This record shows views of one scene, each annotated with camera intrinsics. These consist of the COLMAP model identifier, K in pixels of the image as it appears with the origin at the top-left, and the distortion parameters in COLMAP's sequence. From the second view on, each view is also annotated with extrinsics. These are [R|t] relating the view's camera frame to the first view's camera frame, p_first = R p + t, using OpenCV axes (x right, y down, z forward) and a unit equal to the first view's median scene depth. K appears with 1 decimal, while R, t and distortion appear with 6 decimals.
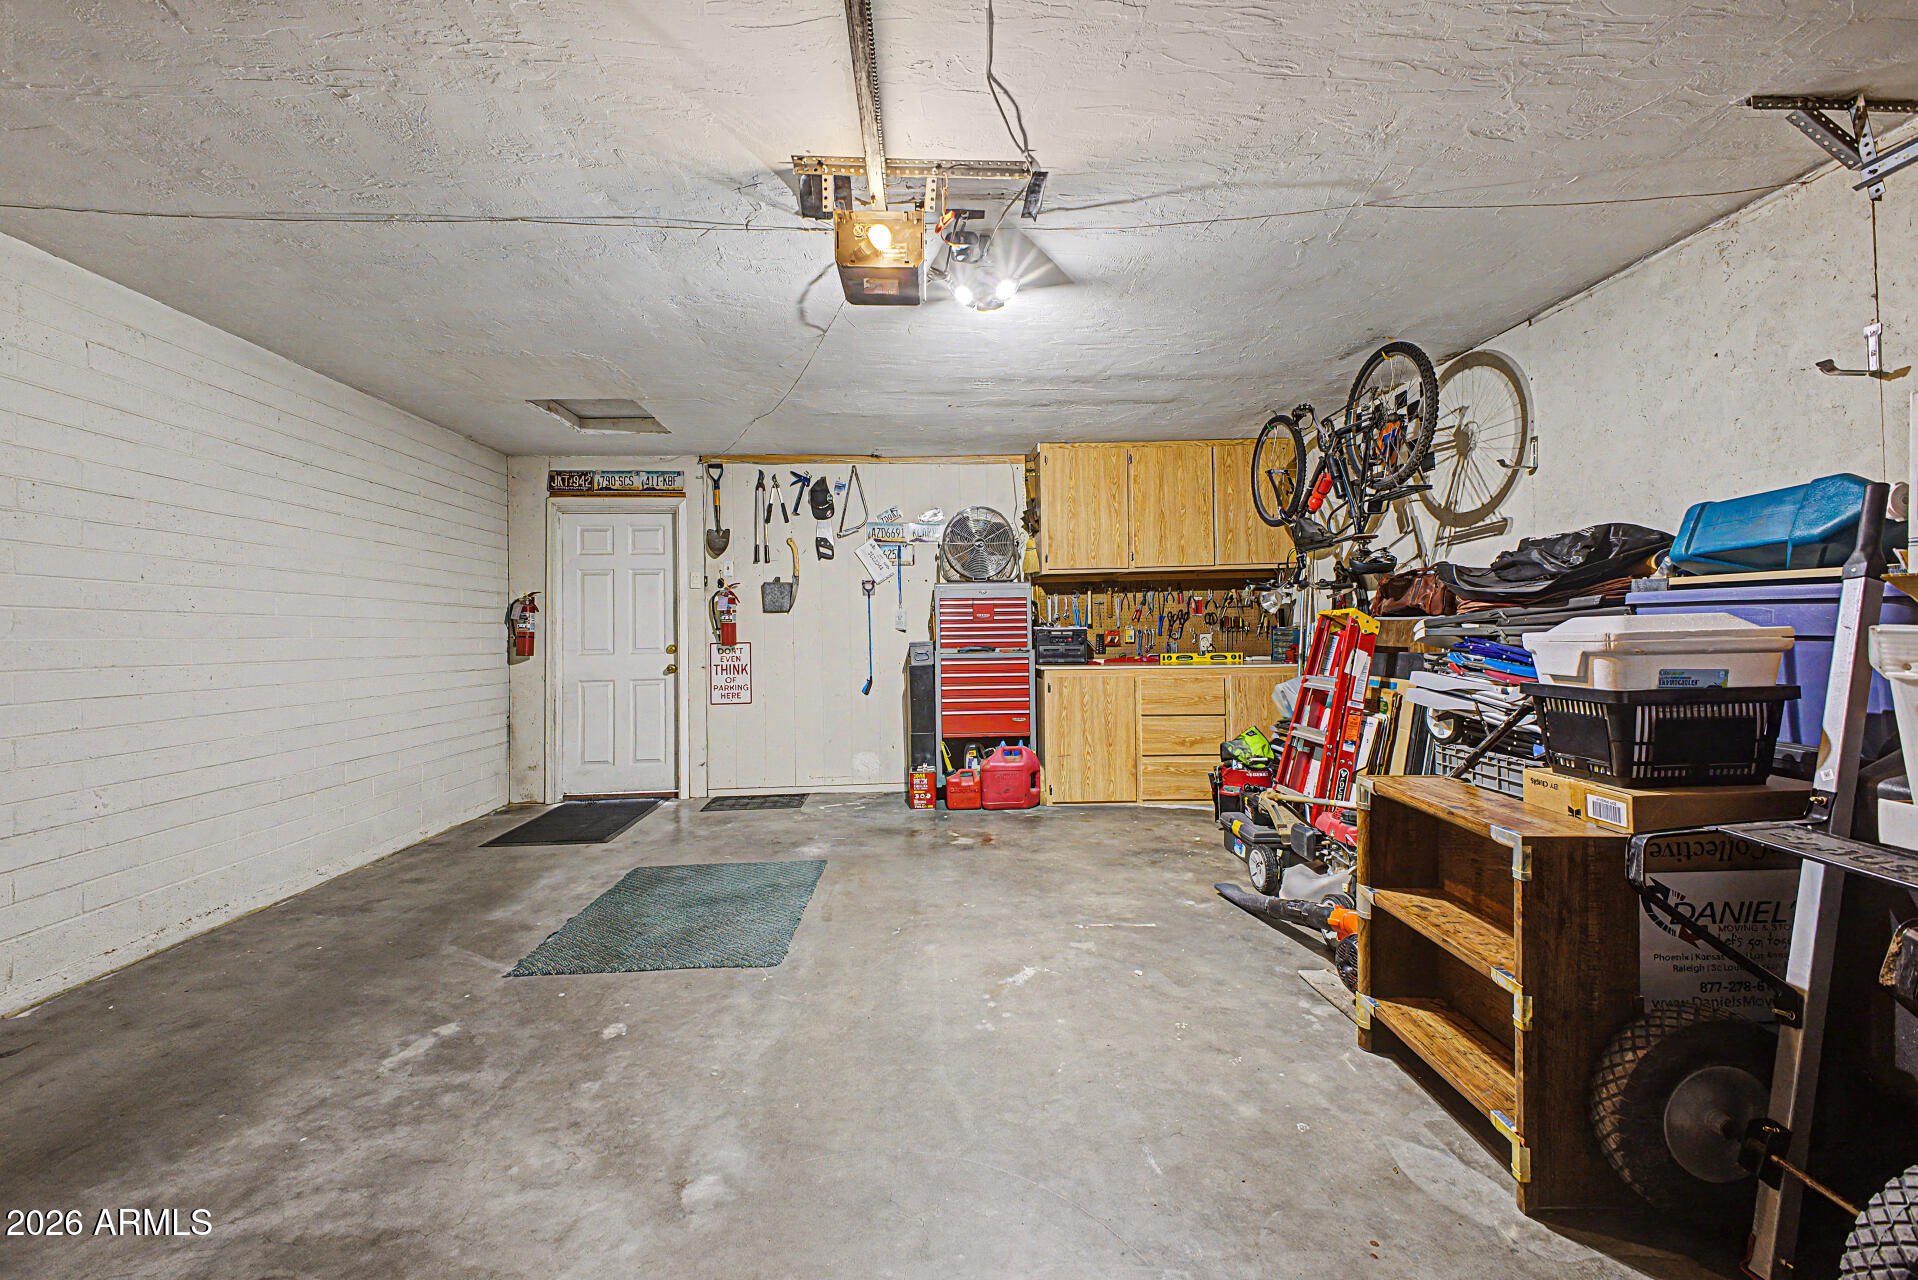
lens RADIAL K [[762.7, 0, 954.8], [0, 762.7, 626.8], [0, 0, 1]] dist [0.017222, -0.002337]
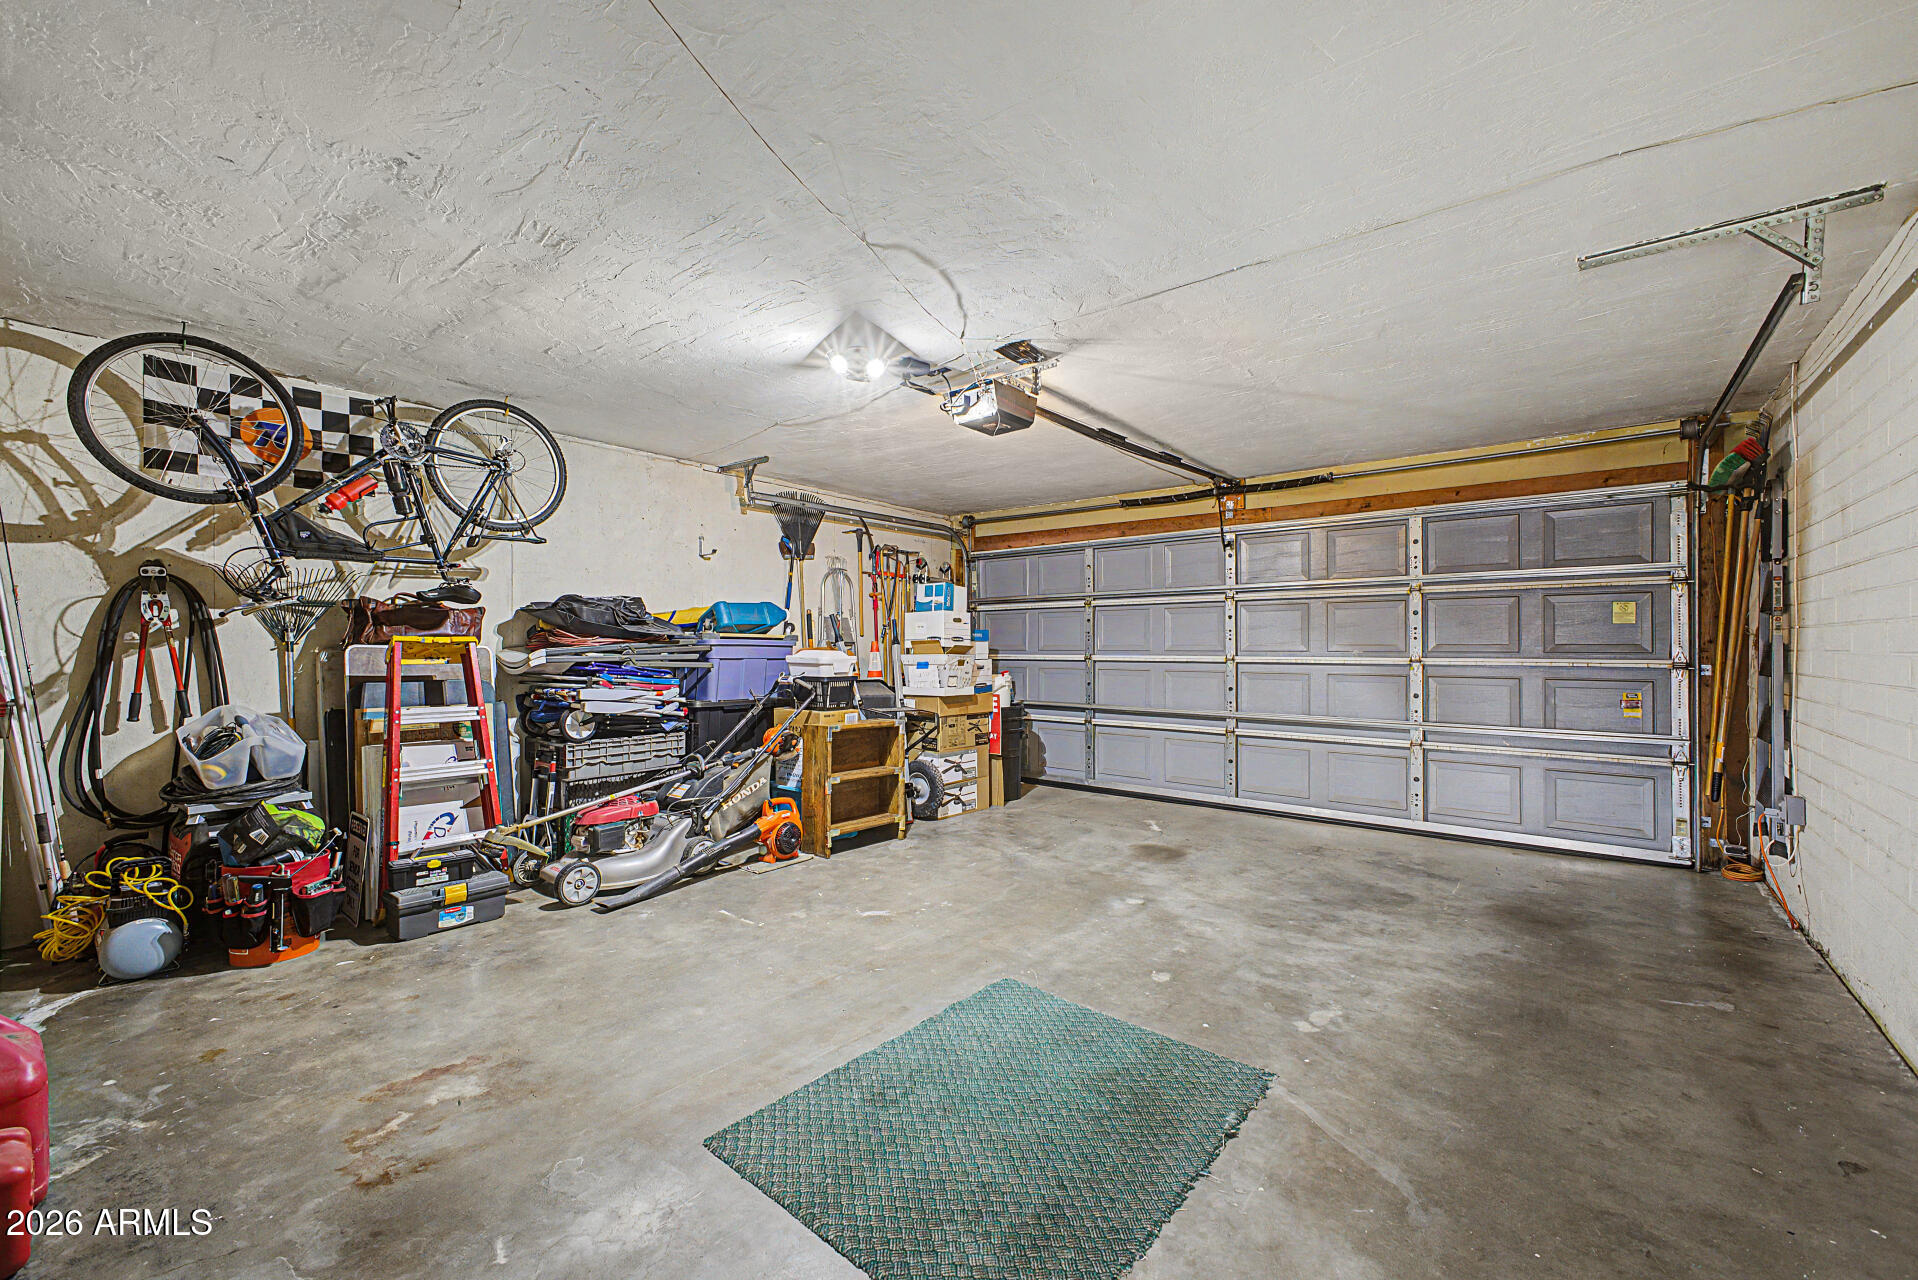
lens RADIAL K [[762.7, 0, 950.9], [0, 762.7, 650.3], [0, 0, 1]] dist [0.017222, -0.002337]
pose [[-0.730978, 0.013358, 0.682270, -1.032253], [0.006814, 0.999901, -0.012277, 0.016166], [-0.682367, -0.004325, -0.730997, 2.110721]]
